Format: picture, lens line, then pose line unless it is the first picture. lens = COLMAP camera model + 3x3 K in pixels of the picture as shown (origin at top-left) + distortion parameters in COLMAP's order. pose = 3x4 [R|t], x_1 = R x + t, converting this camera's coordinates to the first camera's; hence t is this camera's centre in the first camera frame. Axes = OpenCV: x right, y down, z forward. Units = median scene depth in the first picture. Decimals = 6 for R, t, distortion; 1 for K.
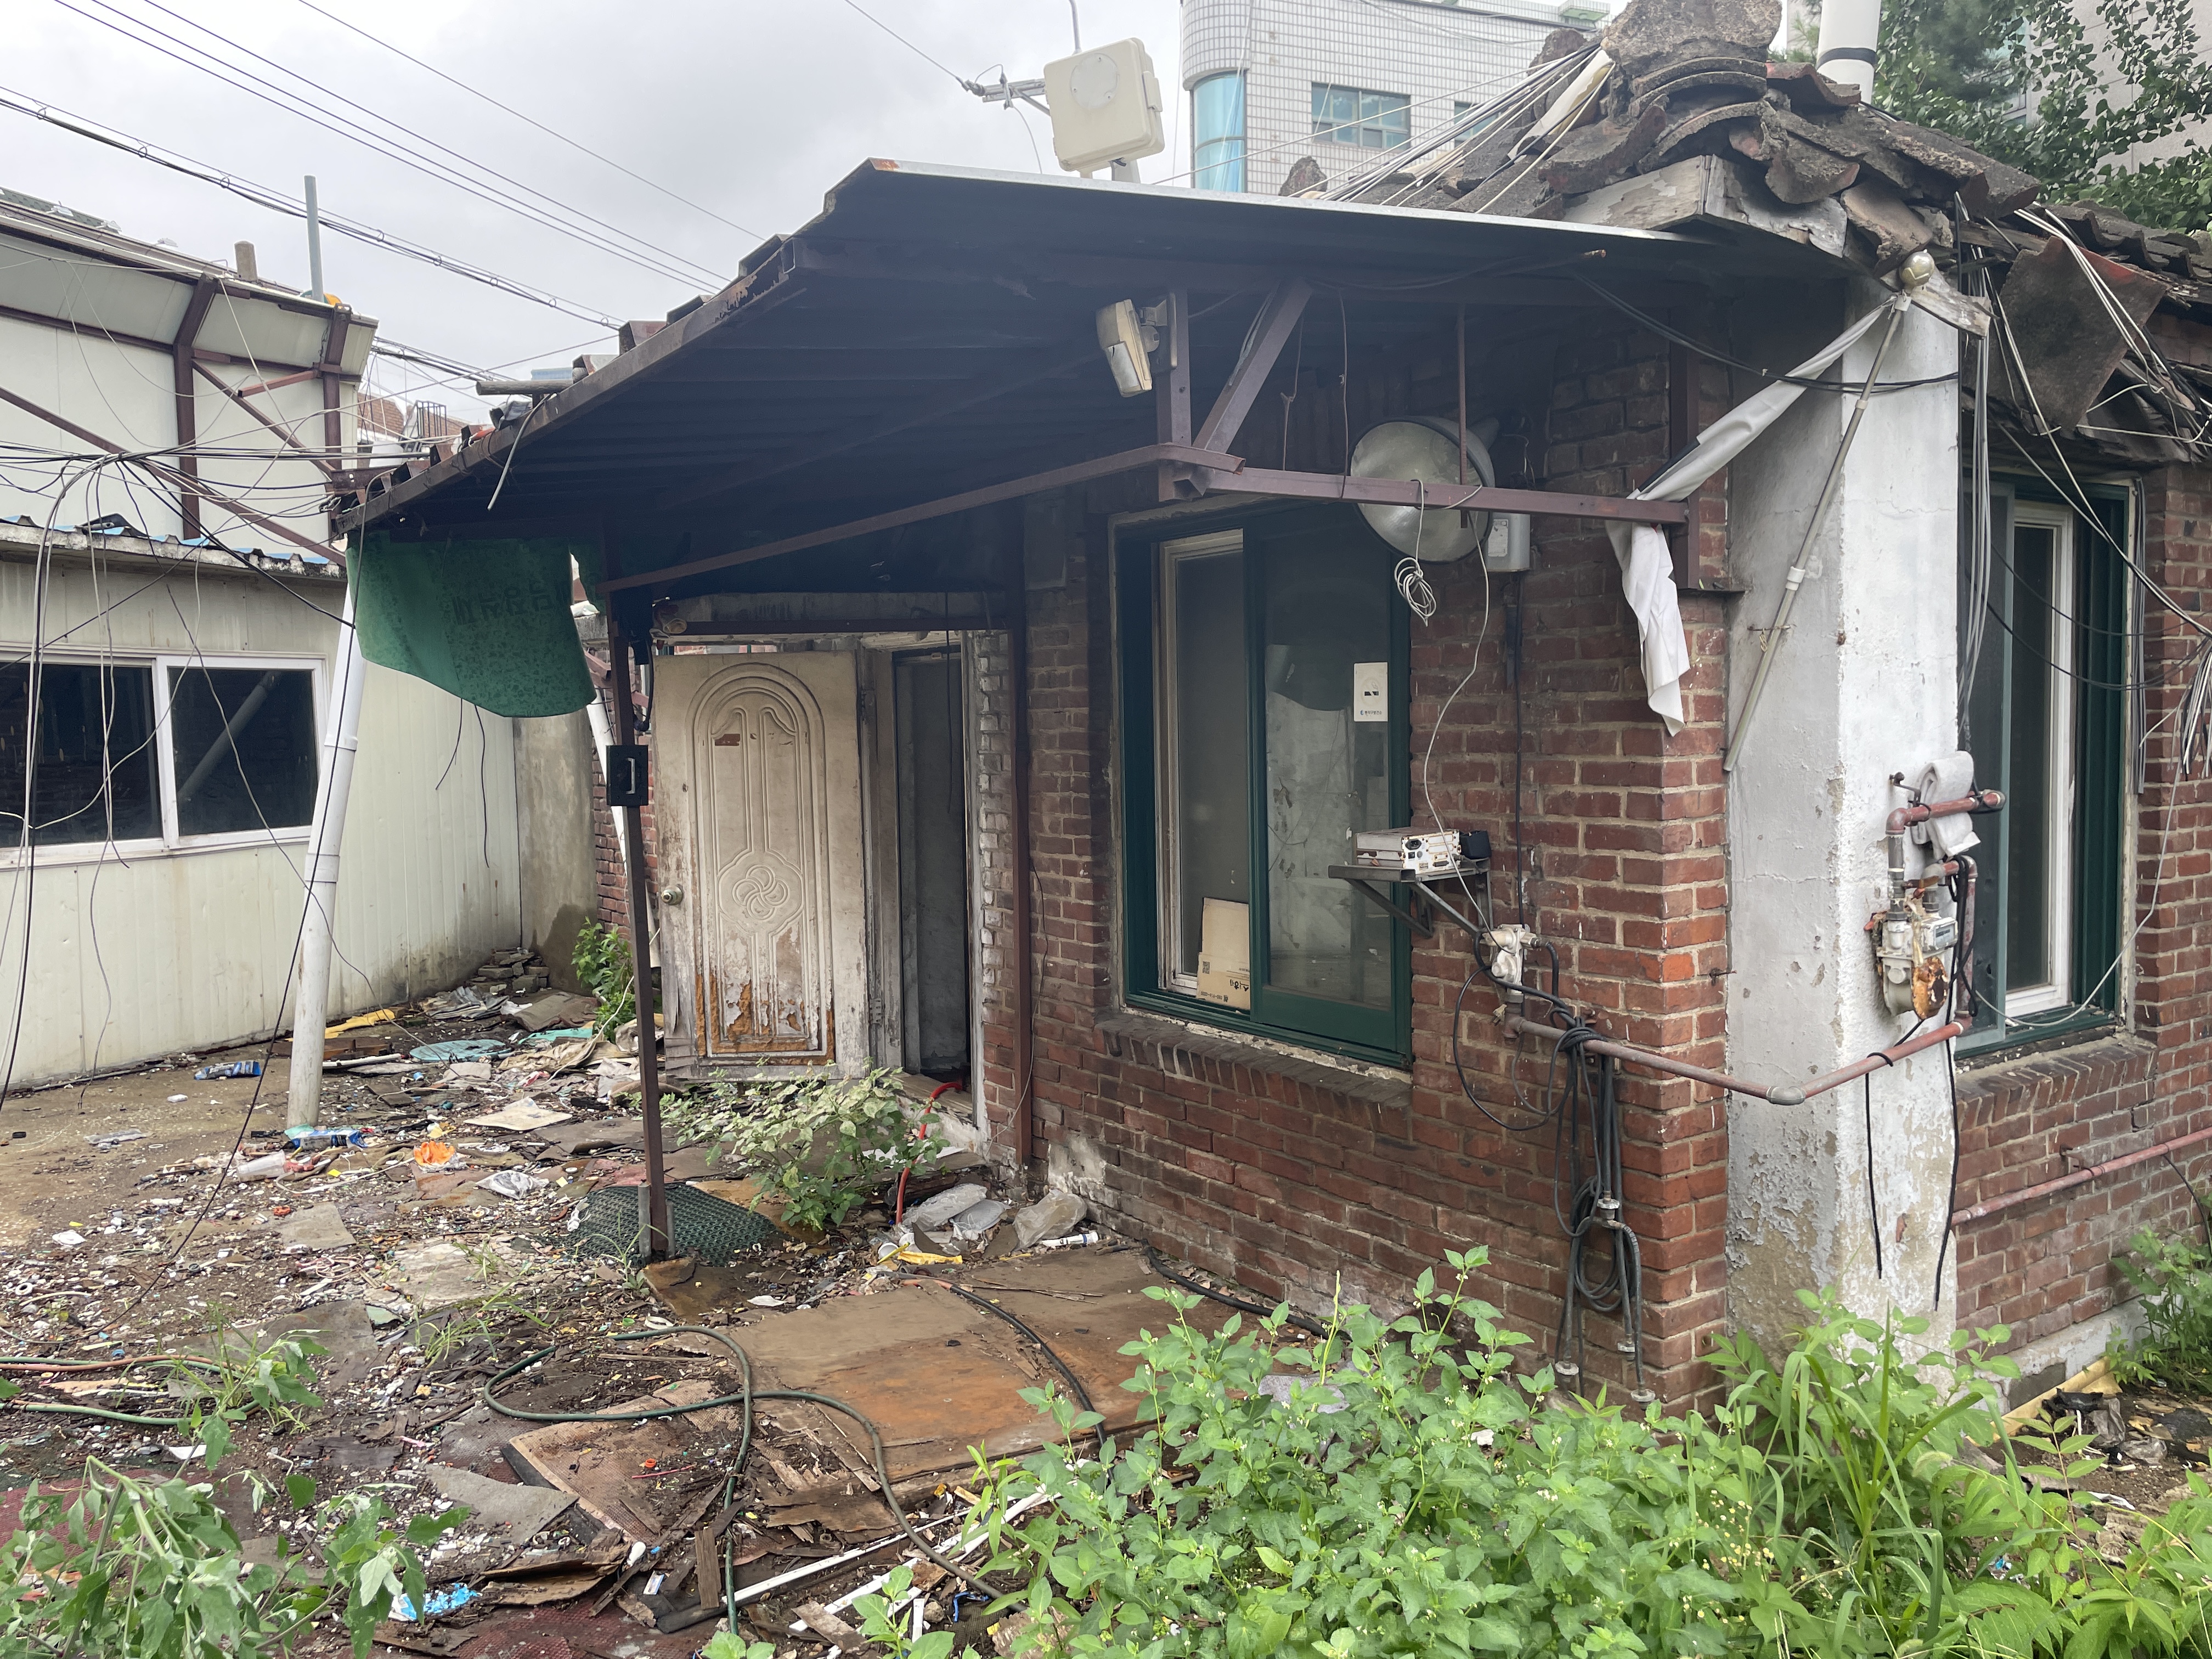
lens RADIAL K [[1701.2, 0, 1110.1], [0, 1701.2, 799.1], [0, 0, 1]] dist [0.090722, -0.120318]
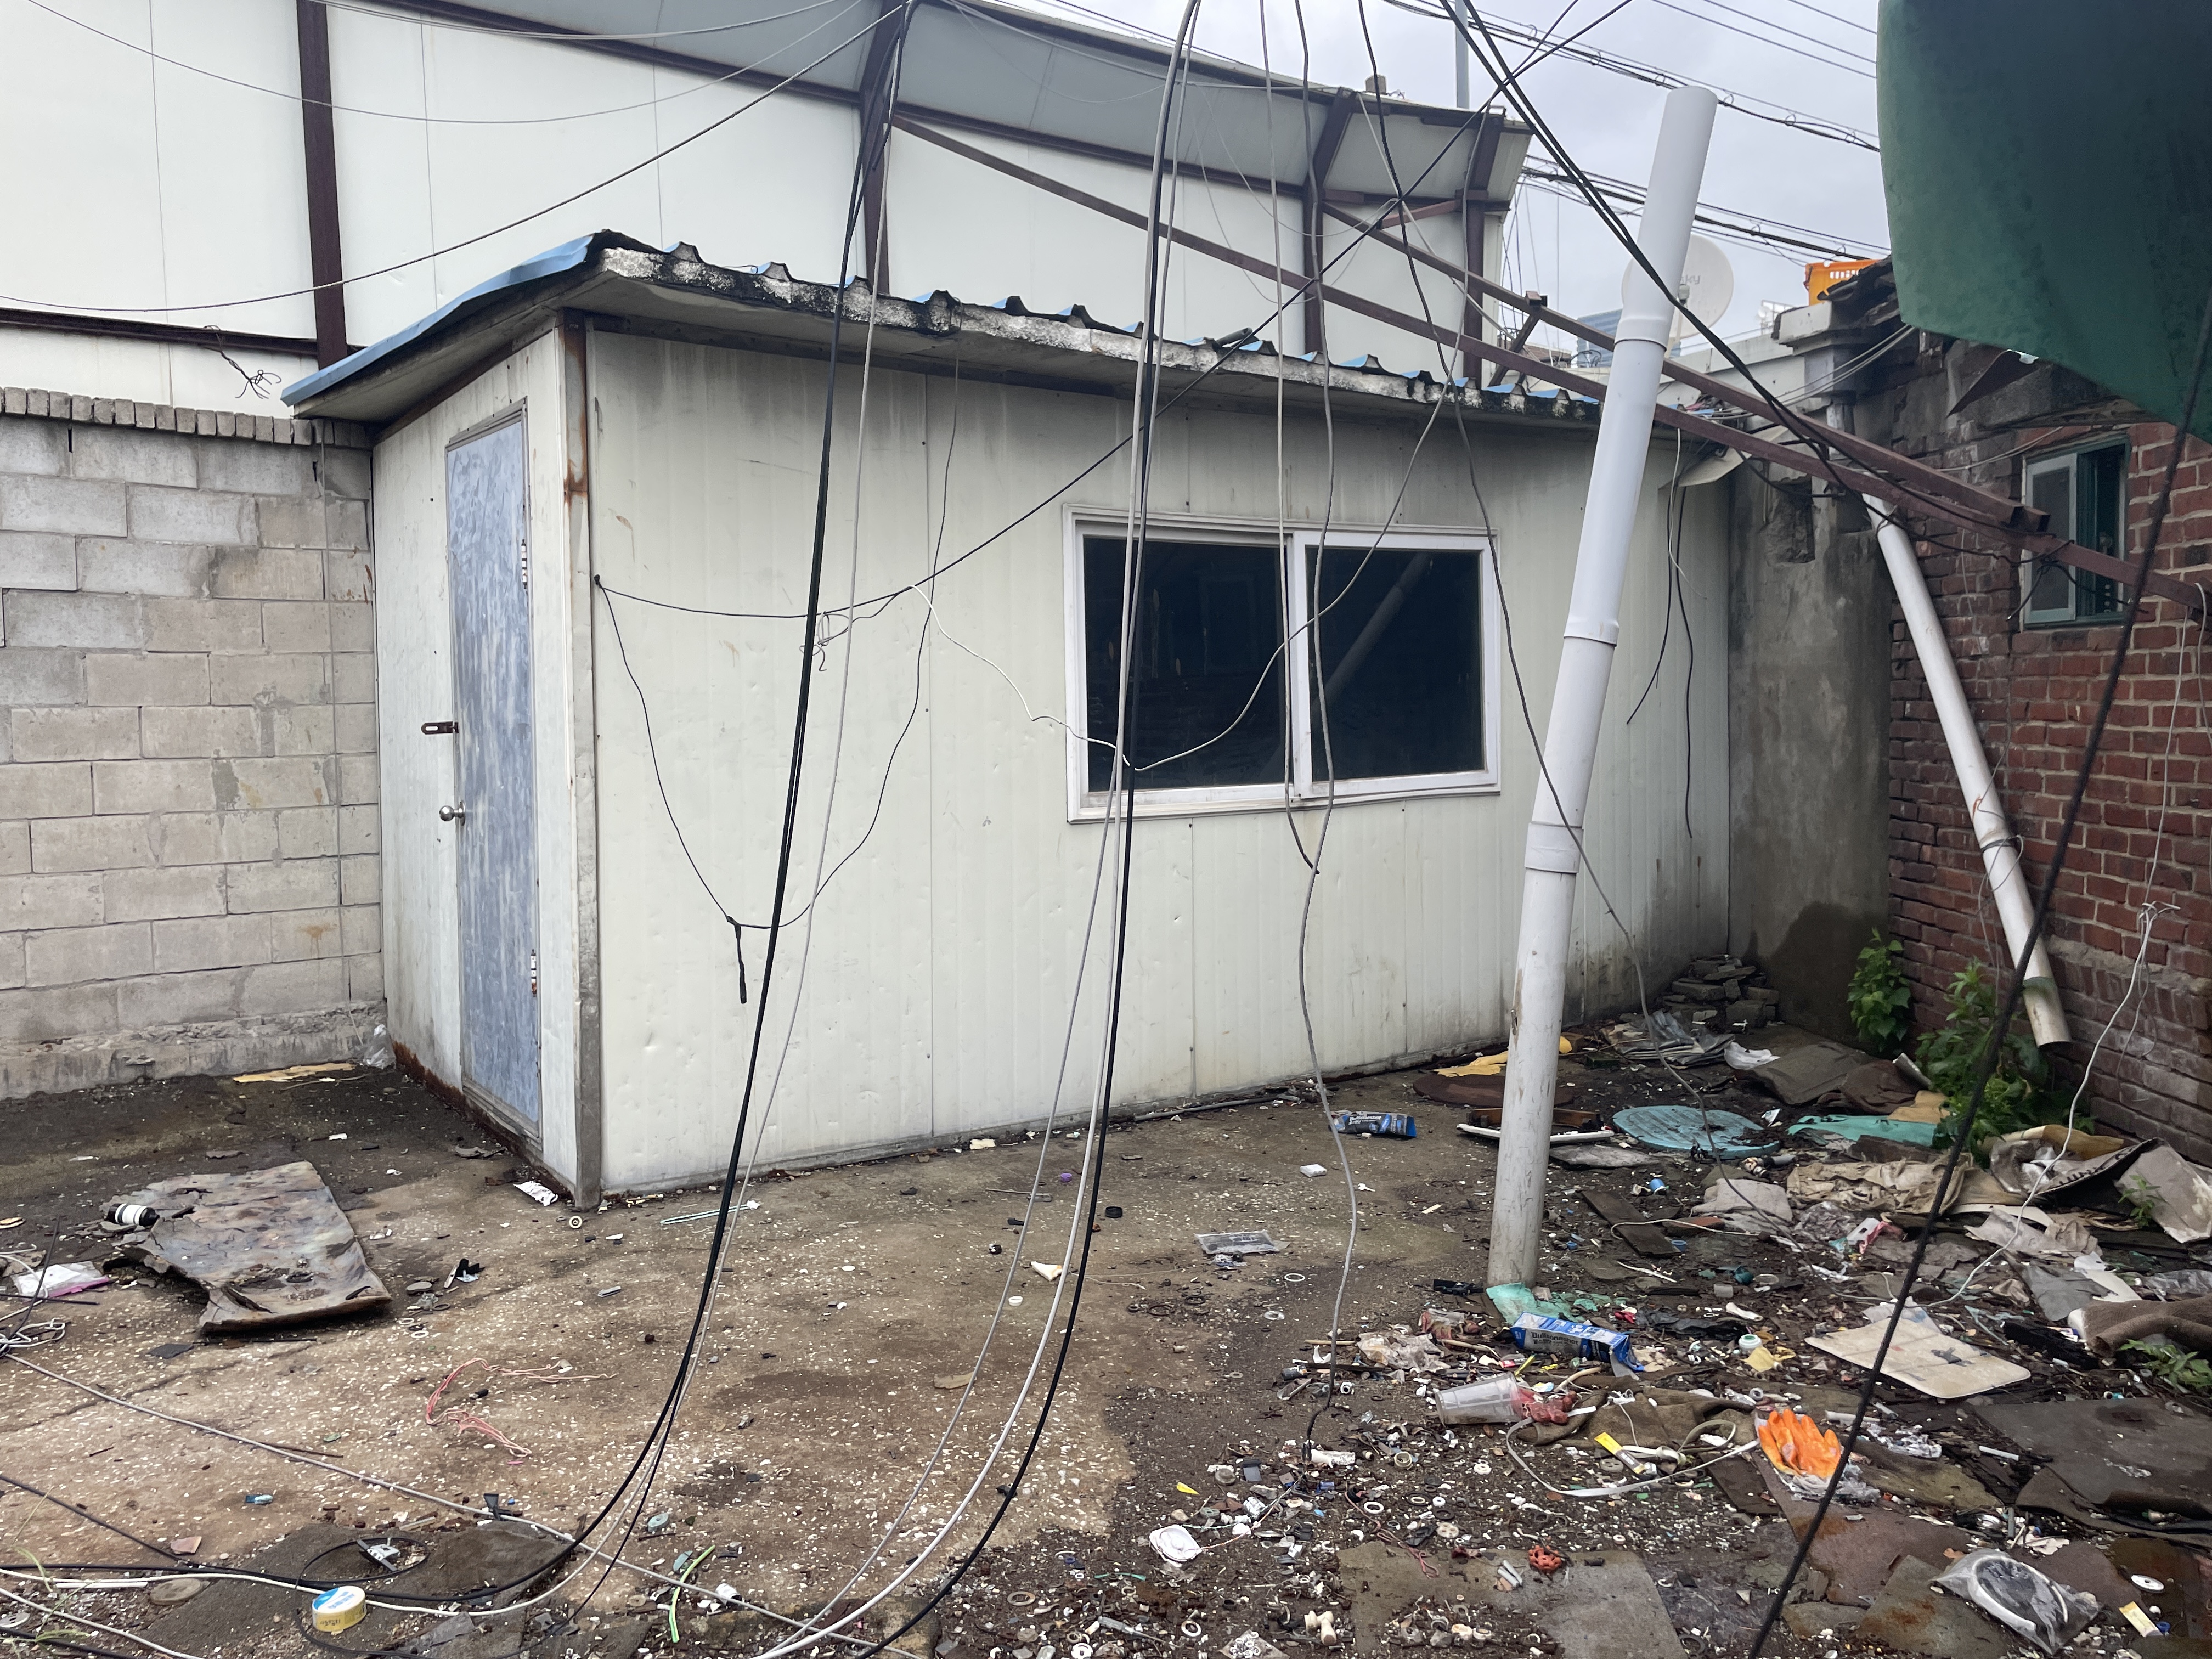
lens RADIAL K [[1701.2, 0, 1102.8], [0, 1701.2, 835.5], [0, 0, 1]] dist [0.090722, -0.120318]
pose [[0.833598, 0.050189, -0.550087, -0.212047], [-0.021424, 0.998052, 0.058595, 0.003747], [0.551956, -0.037059, 0.833049, 0.345588]]
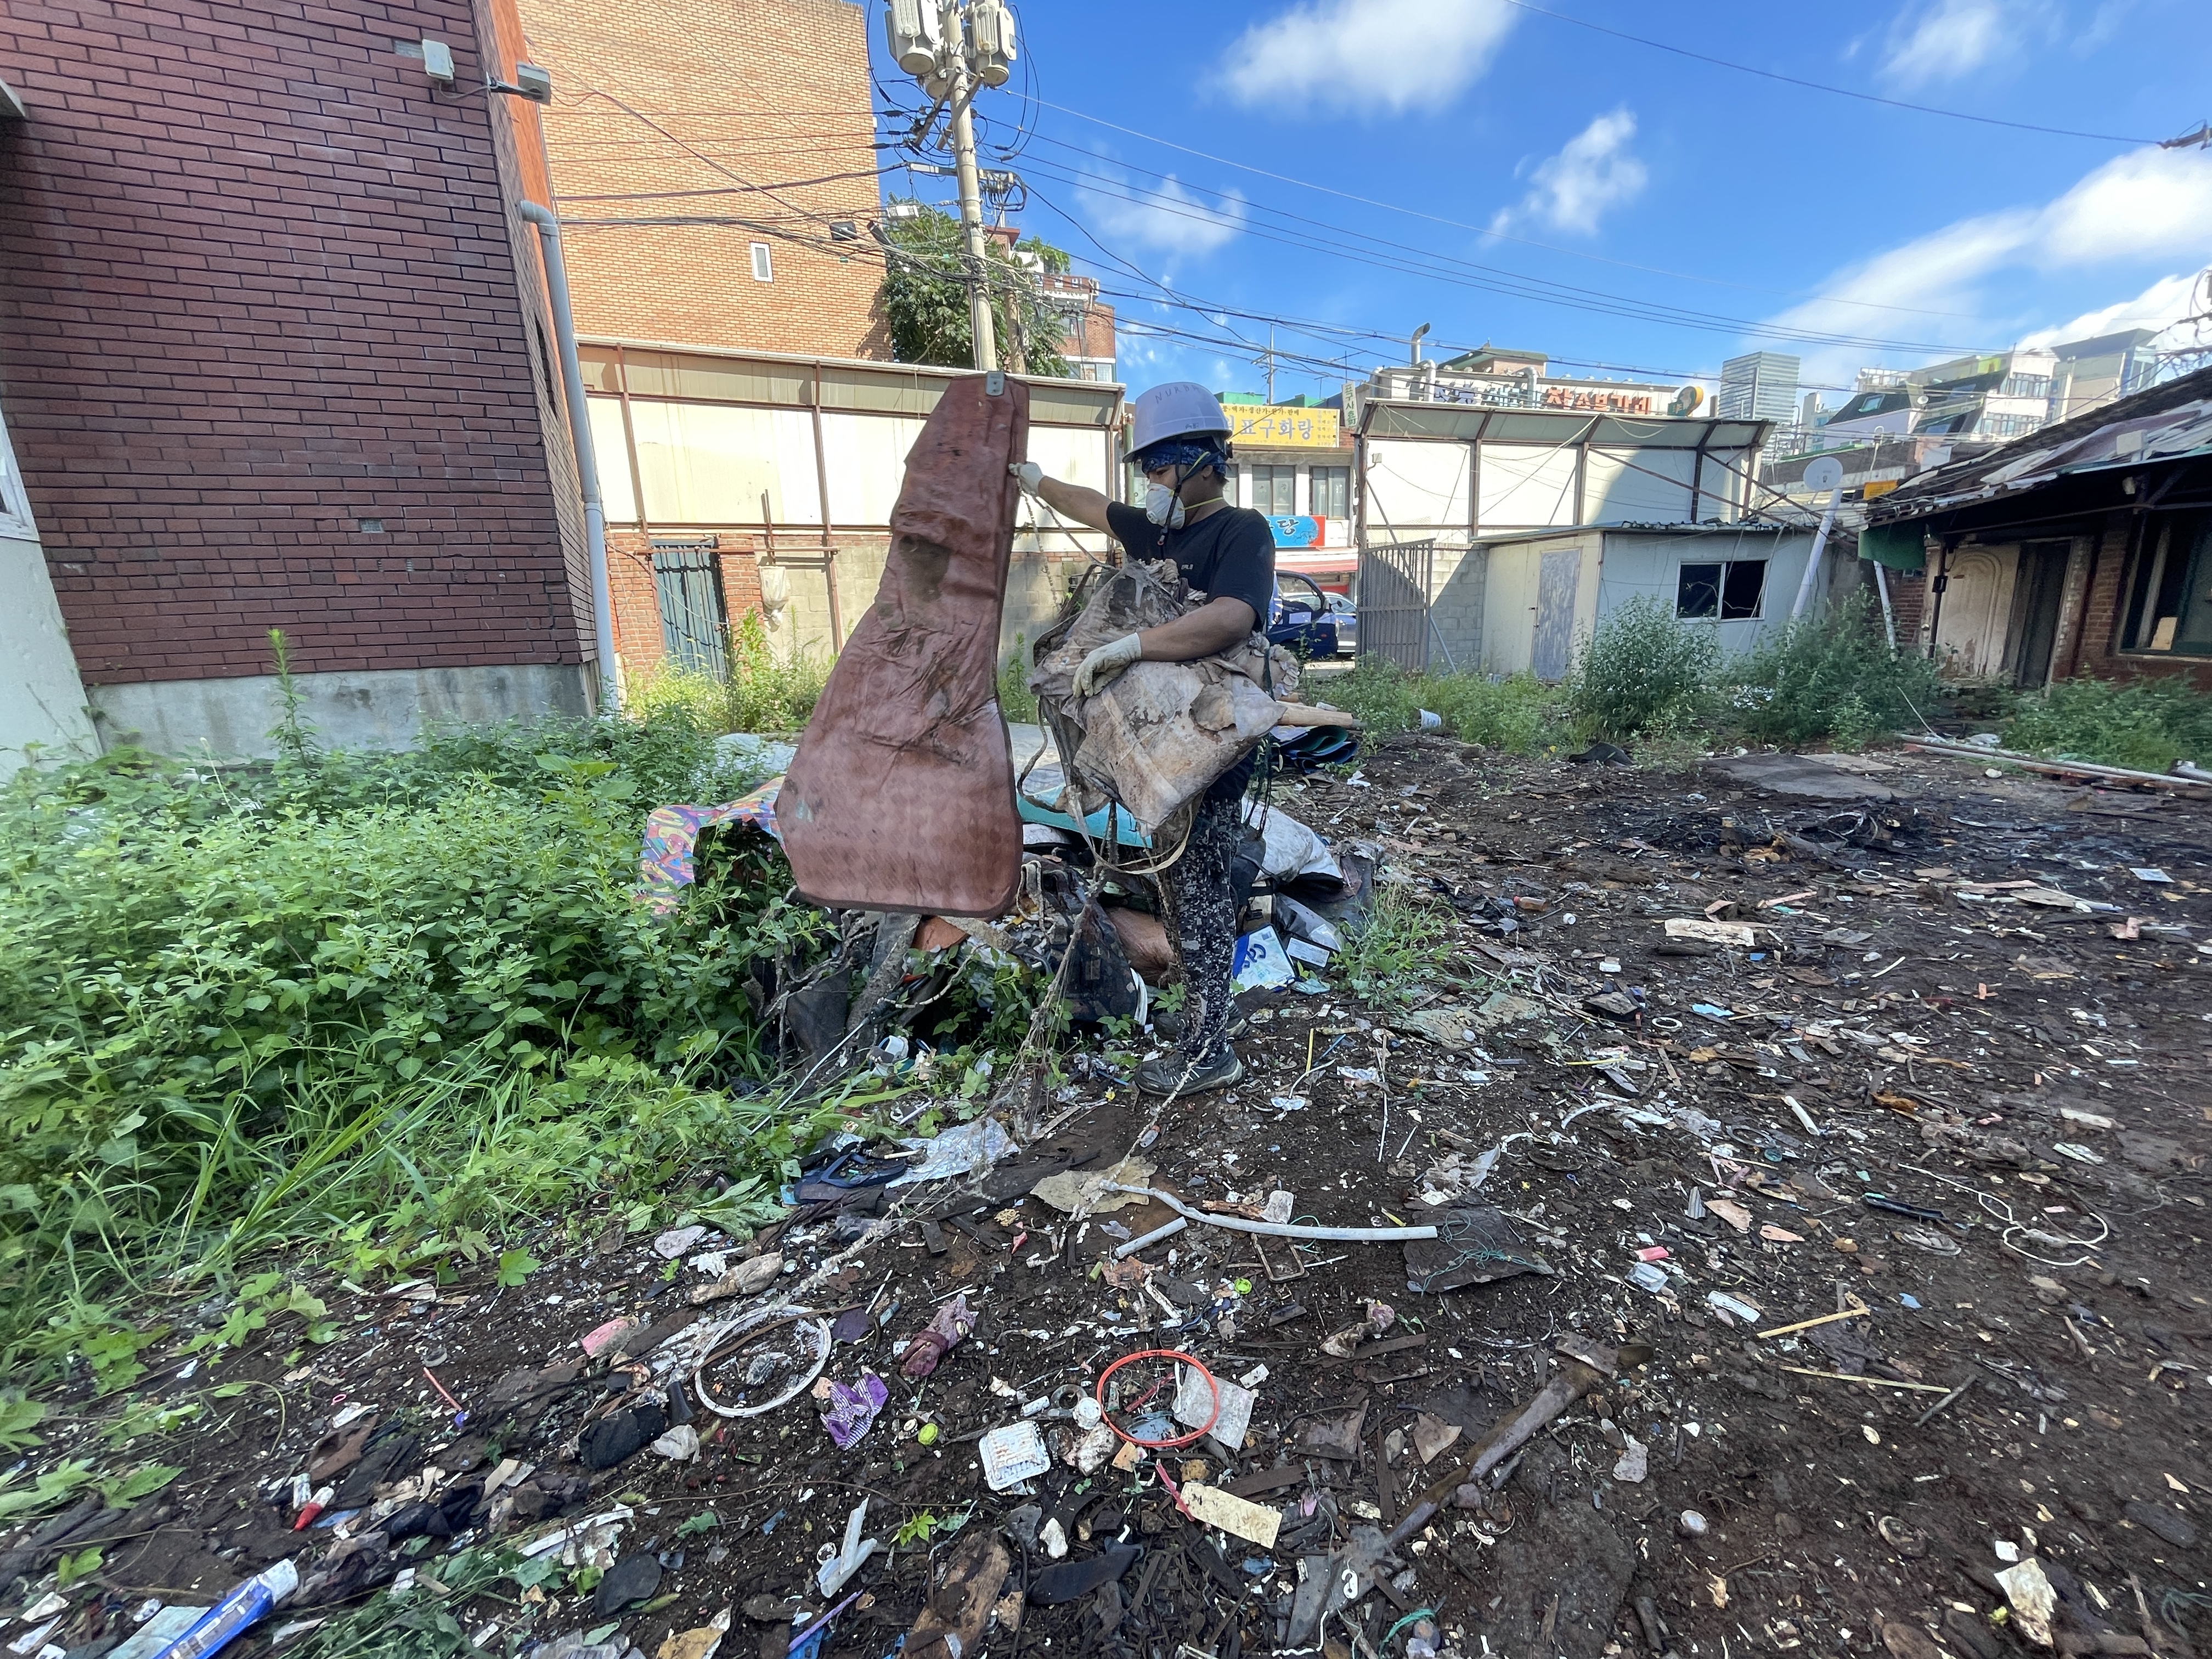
lens RADIAL K [[895.2, 0, 1103.7], [0, 895.2, 831.7], [0, 0, 1]] dist [-0.005124, 0.000883]
pose [[0.628031, 0.166255, -0.760221, 0.091765], [-0.000142, 0.976936, 0.213532, 0.059825], [0.778189, -0.133997, 0.613570, -1.042272]]
